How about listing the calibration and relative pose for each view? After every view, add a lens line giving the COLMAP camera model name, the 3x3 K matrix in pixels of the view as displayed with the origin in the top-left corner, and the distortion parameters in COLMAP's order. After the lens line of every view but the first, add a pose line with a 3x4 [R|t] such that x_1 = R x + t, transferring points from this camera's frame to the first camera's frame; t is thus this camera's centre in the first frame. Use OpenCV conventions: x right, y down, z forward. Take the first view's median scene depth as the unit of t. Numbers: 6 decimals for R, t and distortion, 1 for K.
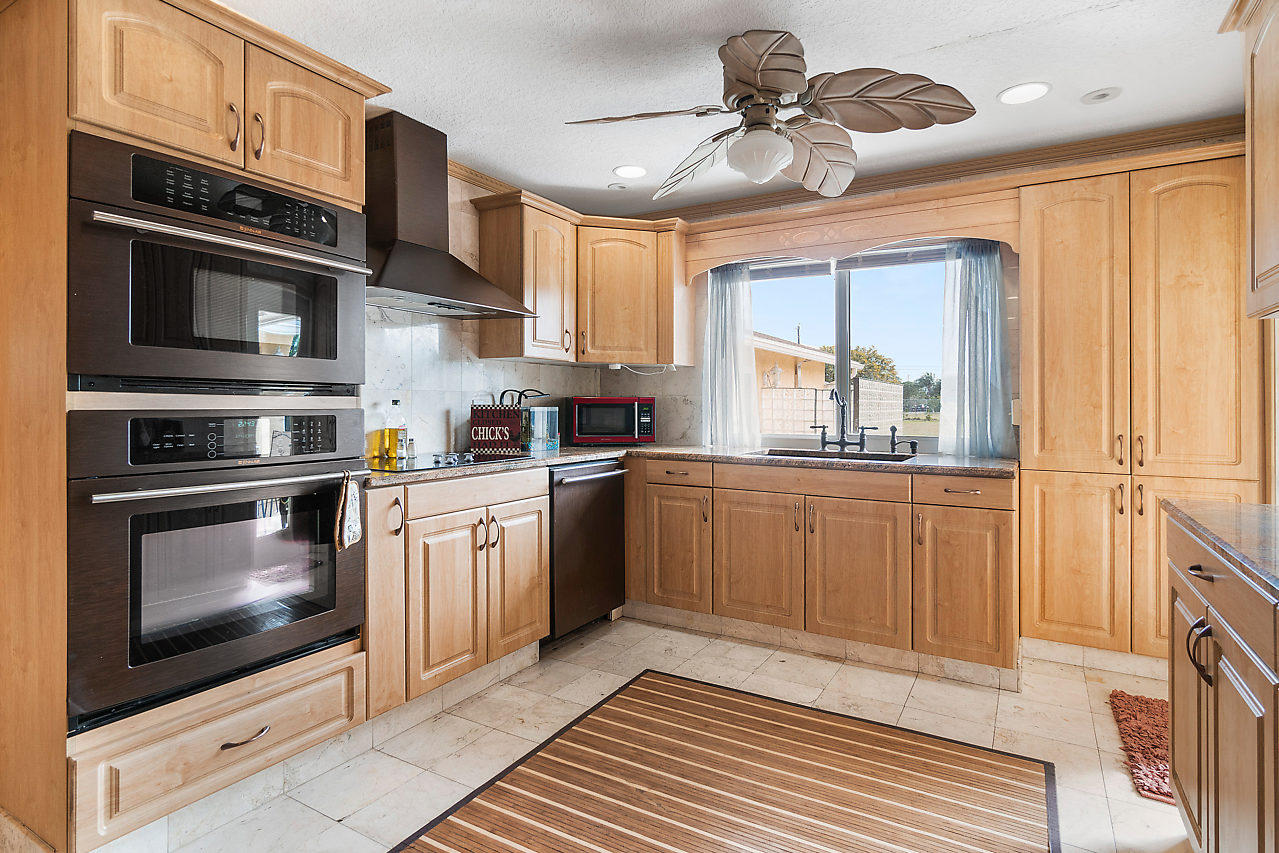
lens RADIAL K [[663.4, 0, 654.1], [0, 663.4, 404.2], [0, 0, 1]] dist [-0.004397, 0.000574]
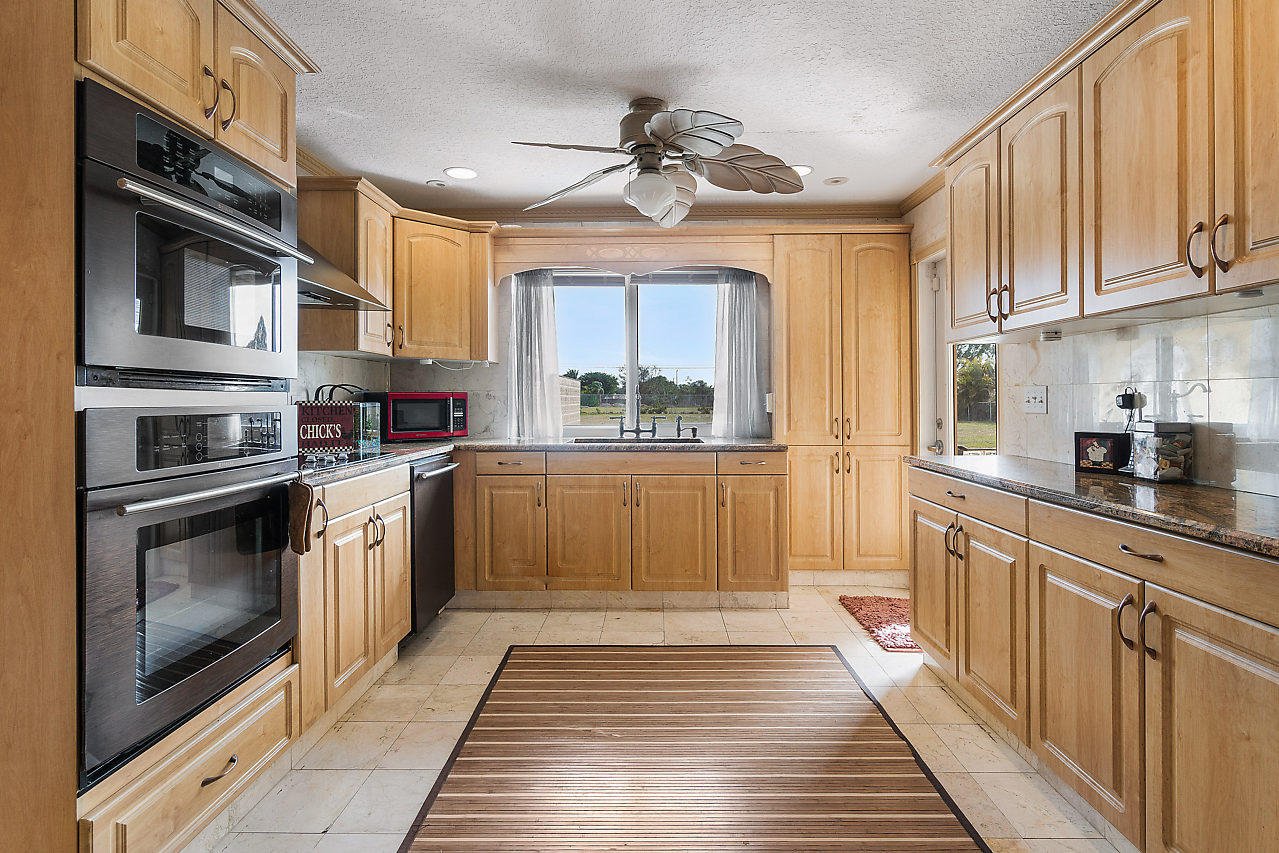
lens RADIAL K [[663.4, 0, 652.8], [0, 663.4, 399.7], [0, 0, 1]] dist [-0.004397, 0.000574]
pose [[0.870825, -0.007918, 0.491530, -0.344761], [0.007660, 0.999967, 0.002537, 0.000449], [-0.491534, 0.001556, 0.870857, -0.049727]]
